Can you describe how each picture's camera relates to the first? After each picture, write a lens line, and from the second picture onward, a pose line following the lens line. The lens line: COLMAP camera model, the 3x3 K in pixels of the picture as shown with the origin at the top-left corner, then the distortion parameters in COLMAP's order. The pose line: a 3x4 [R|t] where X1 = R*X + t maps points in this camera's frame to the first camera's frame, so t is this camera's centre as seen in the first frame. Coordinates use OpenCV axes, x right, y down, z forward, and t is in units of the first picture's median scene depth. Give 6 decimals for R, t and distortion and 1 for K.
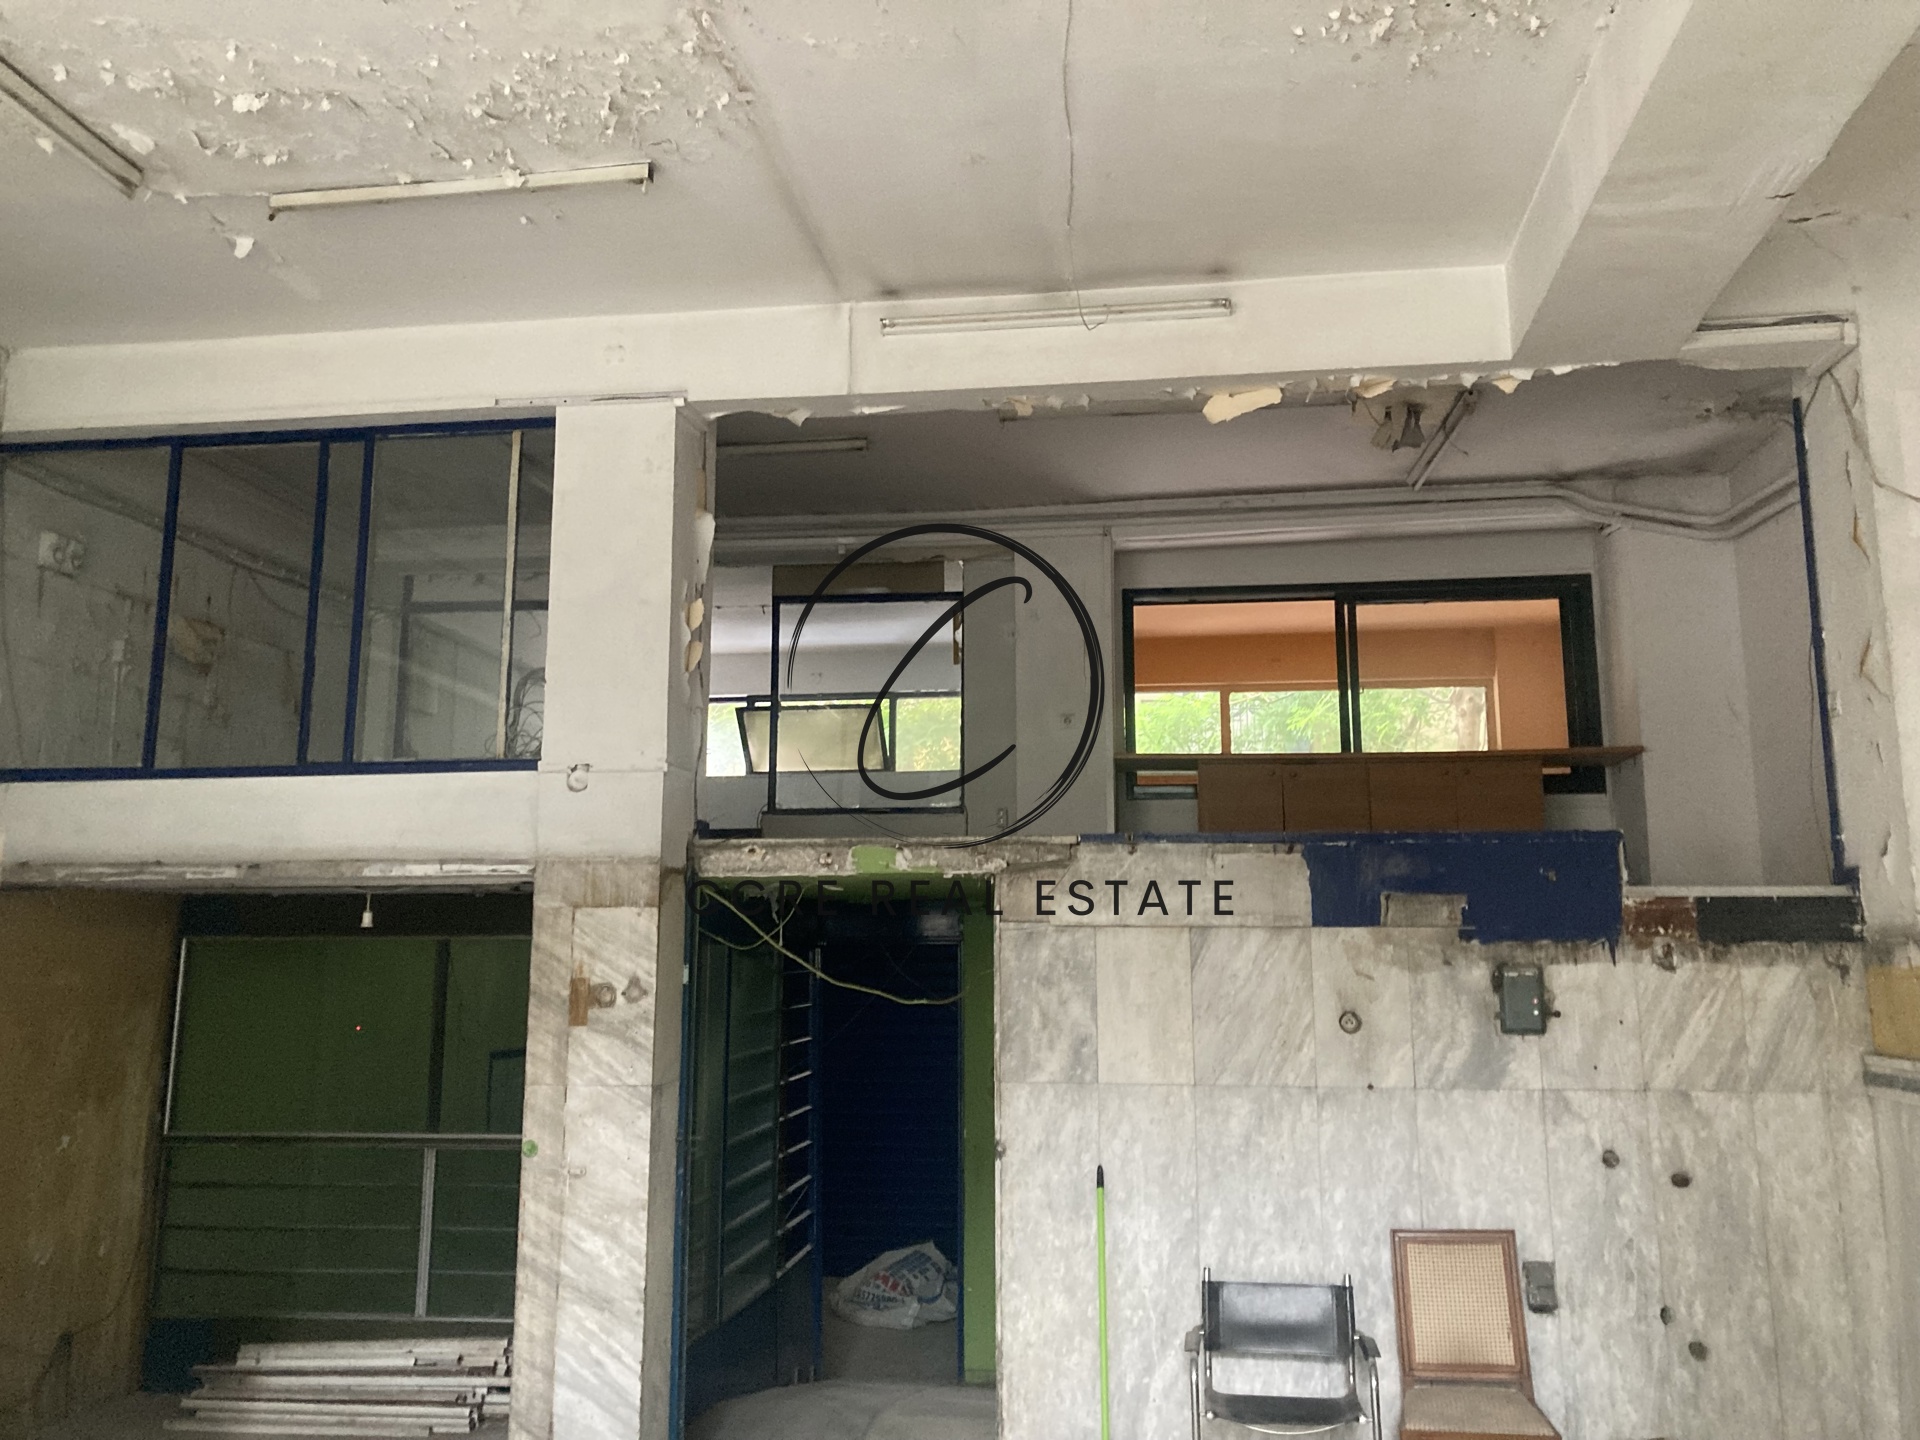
lens RADIAL K [[1555.1, 0, 975.3], [0, 1555.1, 692.2], [0, 0, 1]] dist [0.034257, -0.025936]
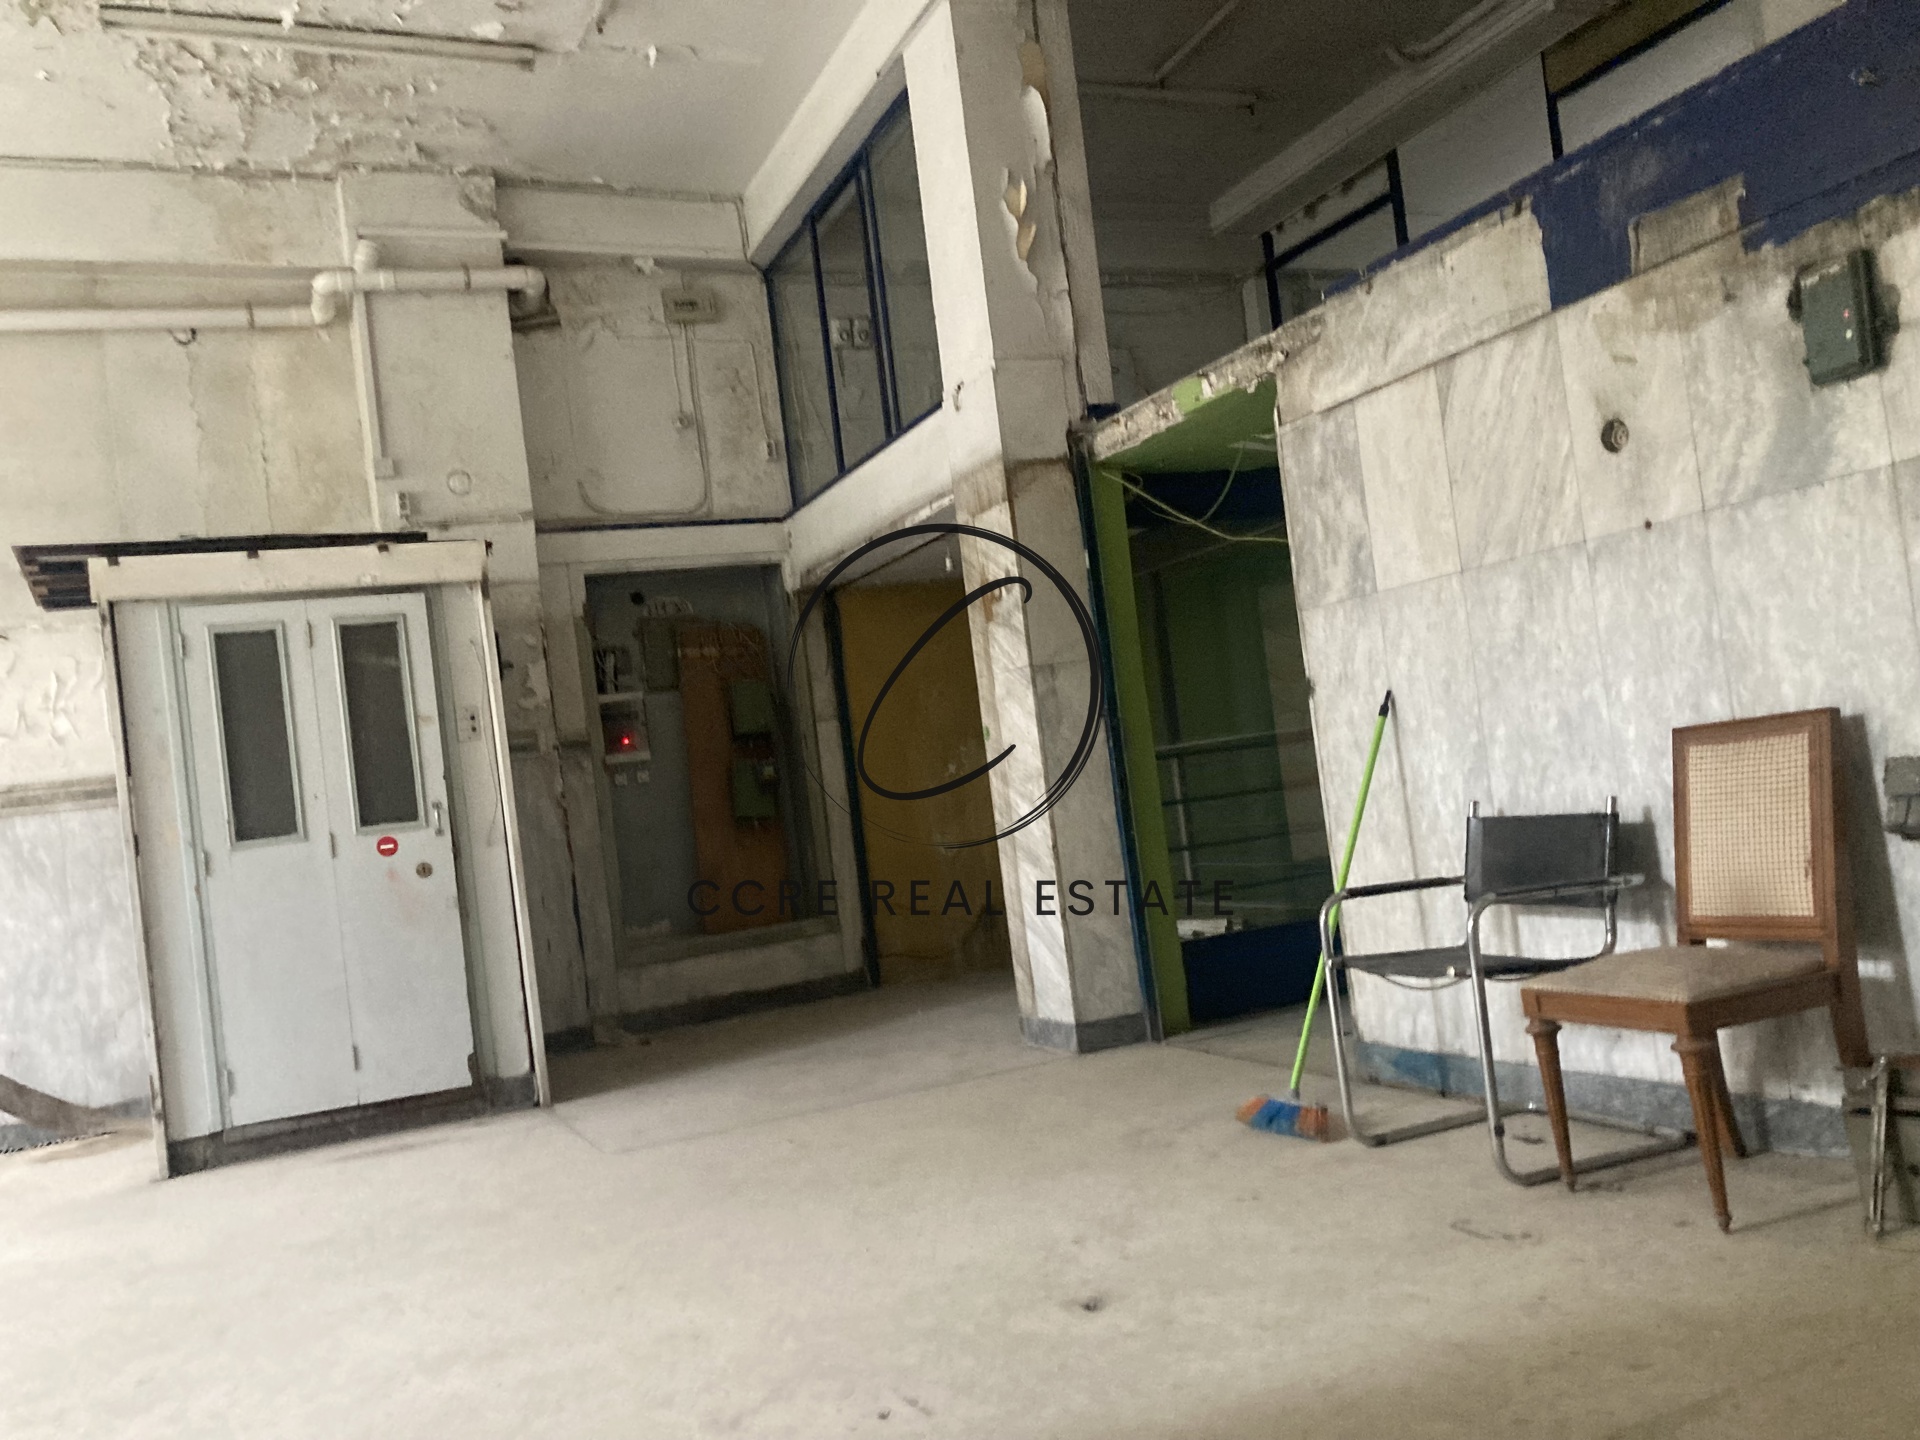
lens RADIAL K [[1555.1, 0, 941.2], [0, 1555.1, 733.7], [0, 0, 1]] dist [0.034257, -0.025936]
pose [[0.511646, -0.091324, -0.854329, 0.644210], [0.265955, 0.962334, 0.056407, 0.218828], [0.816999, -0.256074, 0.516662, 0.394871]]
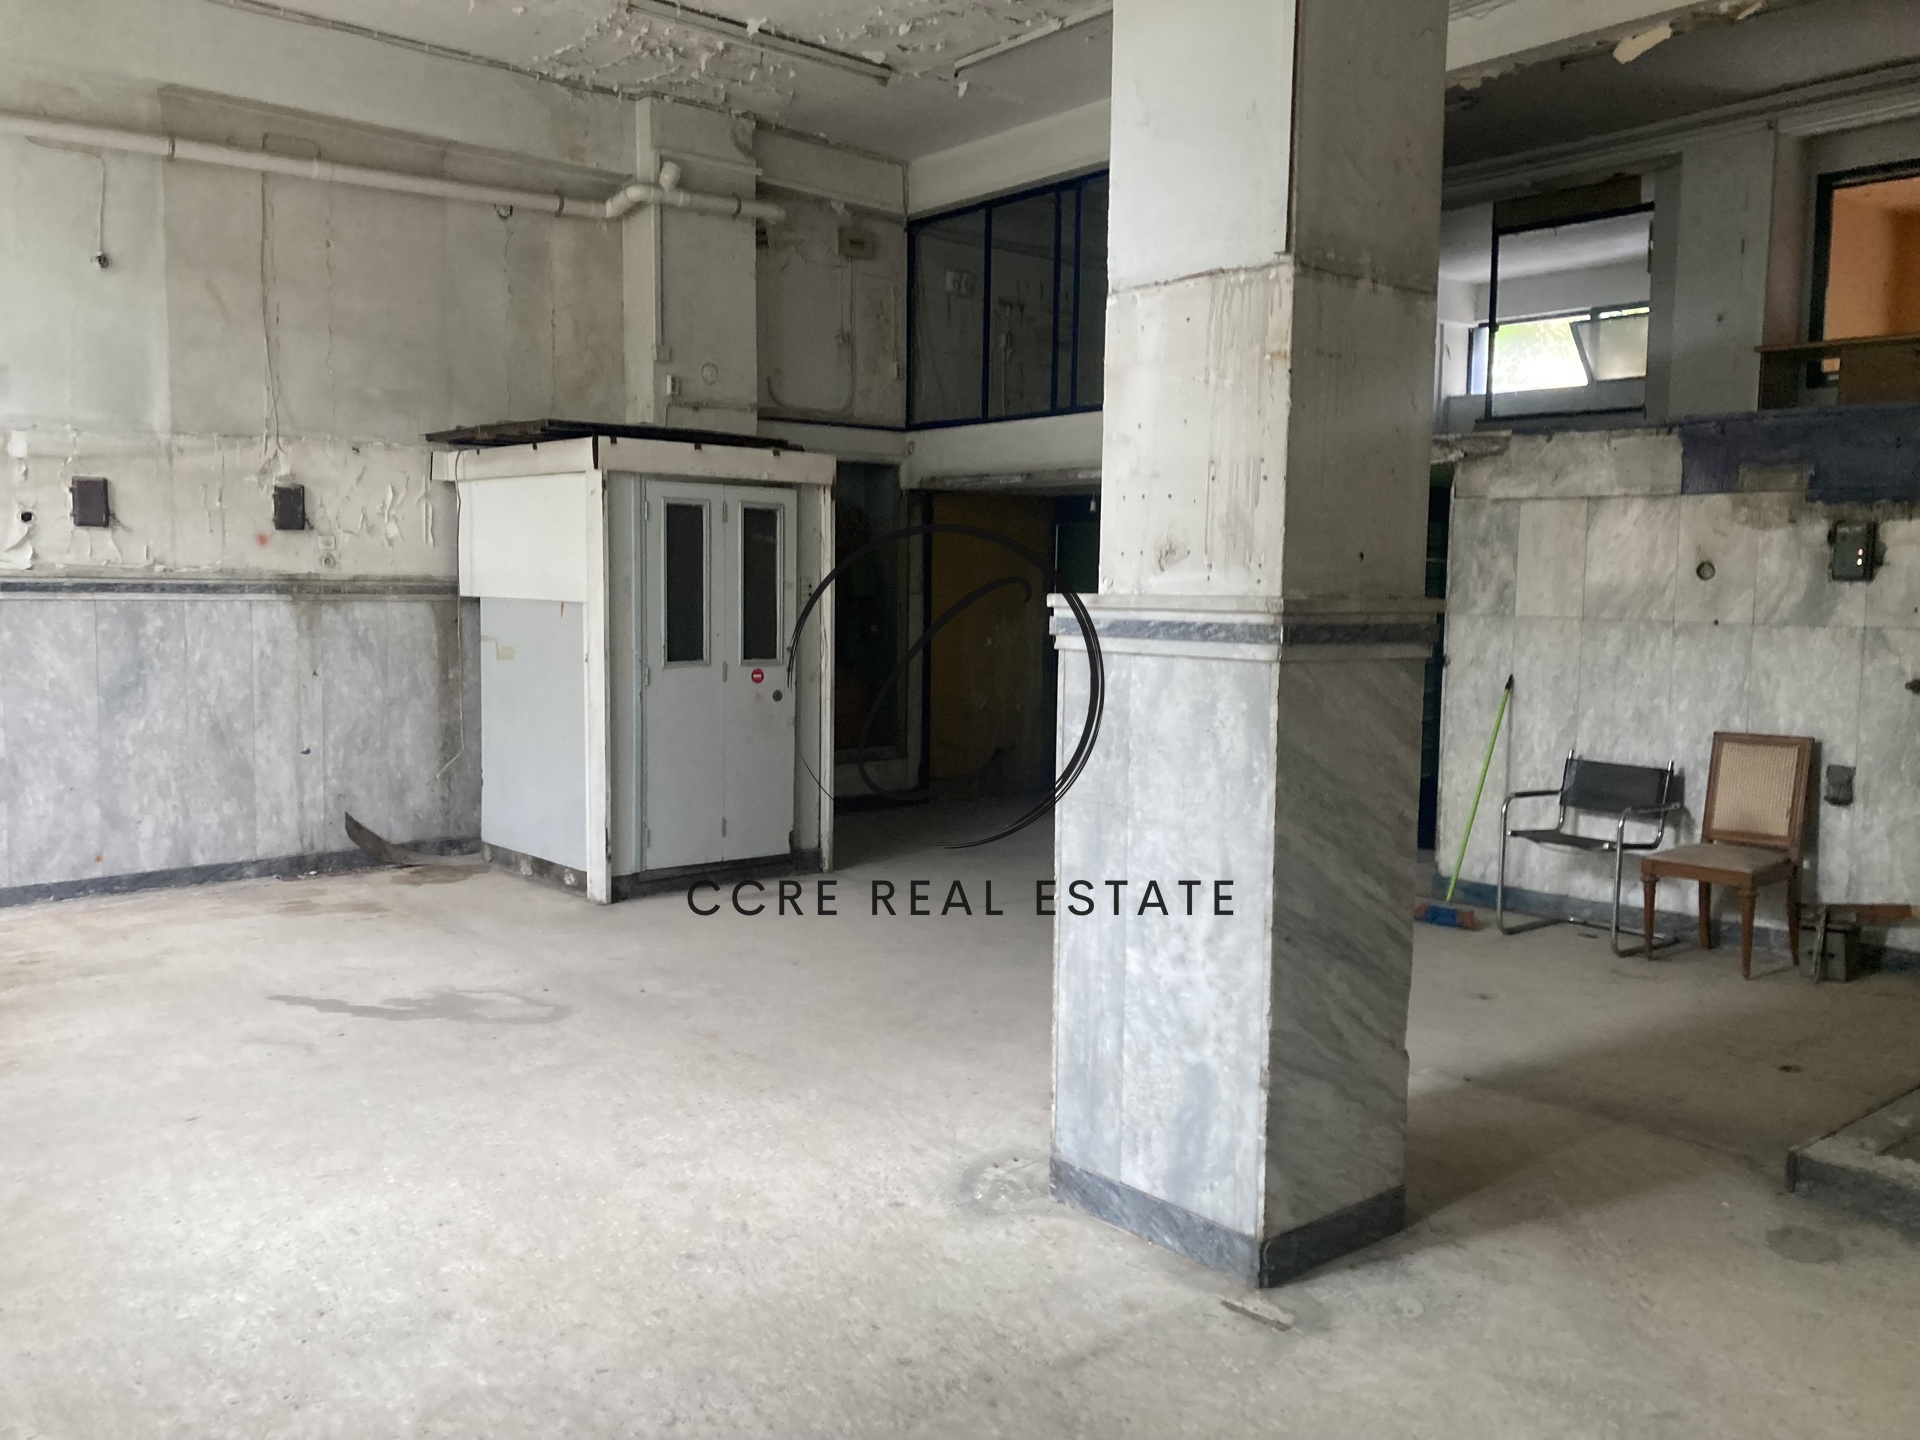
lens RADIAL K [[1555.1, 0, 957.4], [0, 1555.1, 708.9], [0, 0, 1]] dist [0.034257, -0.025936]
pose [[0.742486, 0.067581, -0.666444, 0.628943], [0.100928, 0.972254, 0.211036, -0.002492], [0.662215, -0.223954, 0.715064, -0.293529]]
